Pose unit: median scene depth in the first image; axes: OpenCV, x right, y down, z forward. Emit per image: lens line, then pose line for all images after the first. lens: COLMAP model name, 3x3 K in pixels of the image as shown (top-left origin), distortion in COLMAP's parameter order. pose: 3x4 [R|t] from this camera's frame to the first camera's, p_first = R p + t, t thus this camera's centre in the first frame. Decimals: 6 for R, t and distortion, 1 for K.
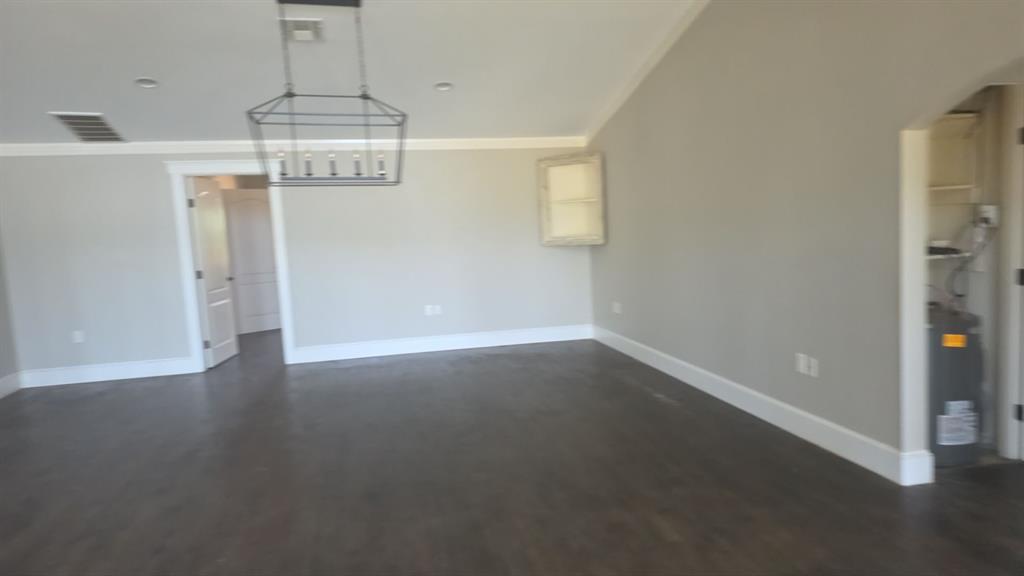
lens RADIAL K [[666.1, 0, 506.1], [0, 666.1, 301.5], [0, 0, 1]] dist [0.060136, -0.041277]
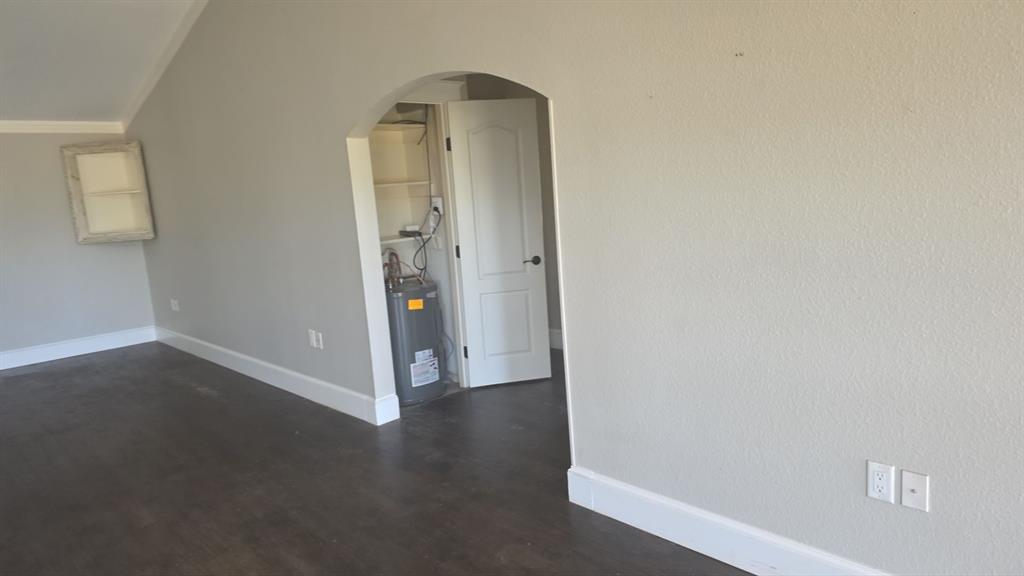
lens RADIAL K [[666.1, 0, 530.7], [0, 666.1, 293.8], [0, 0, 1]] dist [0.060136, -0.041277]
pose [[0.845495, -0.099324, 0.524665, 0.111423], [0.094229, 0.994882, 0.036492, 0.007213], [-0.525604, 0.018584, 0.850526, -0.105436]]
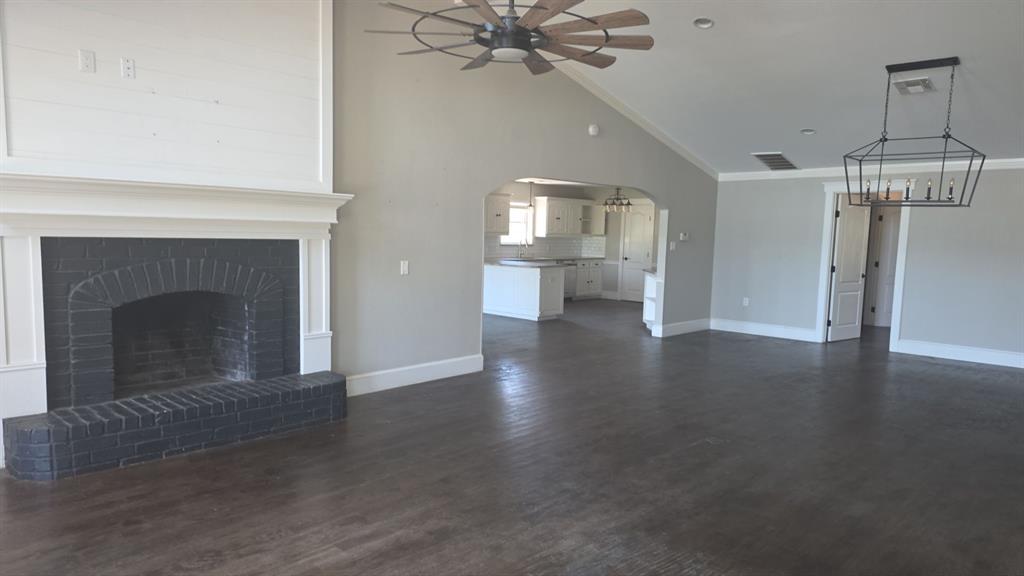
lens RADIAL K [[666.1, 0, 526.7], [0, 666.1, 308.9], [0, 0, 1]] dist [0.060136, -0.041277]
pose [[0.563836, 0.155152, -0.811183, 0.323855], [-0.149844, 0.985112, 0.084266, 0.017833], [0.812180, 0.074039, 0.578690, -0.265595]]
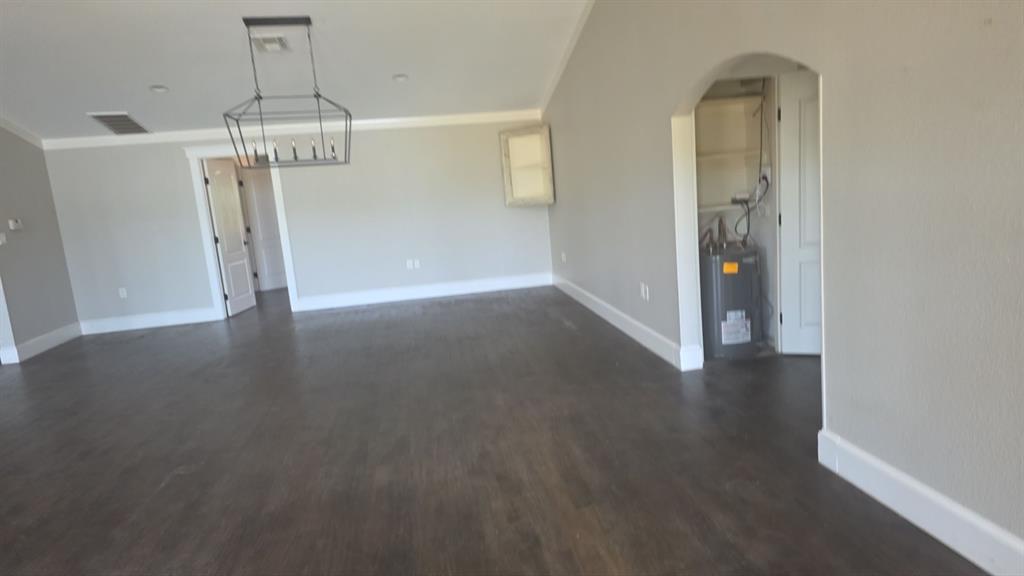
lens RADIAL K [[666.1, 0, 521.3], [0, 666.1, 298.2], [0, 0, 1]] dist [0.060136, -0.041277]
pose [[0.998084, -0.027184, -0.055589, 0.184859], [0.030103, 0.998174, 0.052377, 0.020952], [0.054064, -0.053950, 0.997079, -0.221824]]
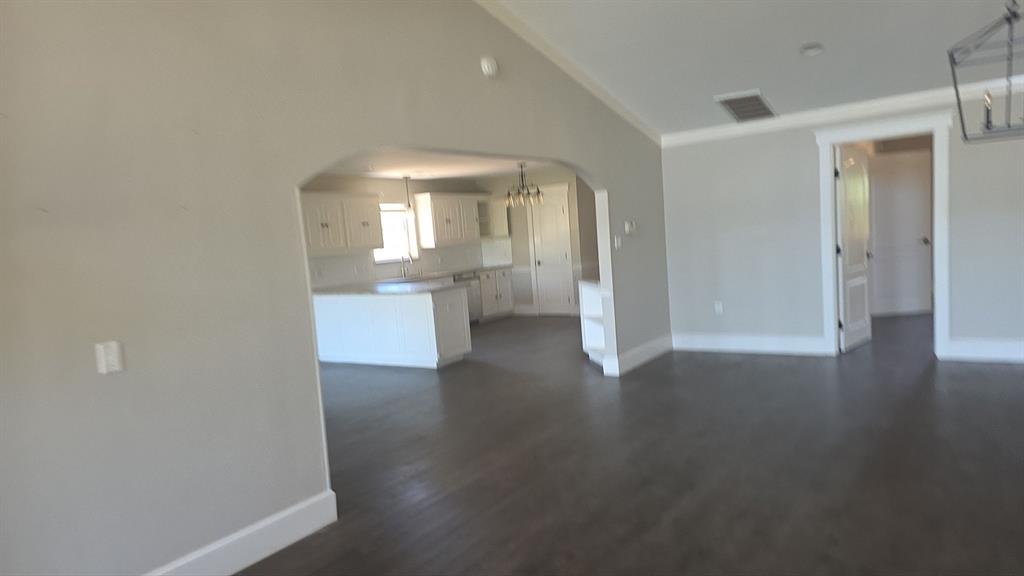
lens RADIAL K [[666.1, 0, 519.7], [0, 666.1, 292.0], [0, 0, 1]] dist [0.060136, -0.041277]
pose [[0.684490, 0.057342, -0.726764, -0.091514], [-0.040703, 0.998353, 0.040434, -0.002847], [0.727885, 0.001905, 0.685696, 0.046958]]
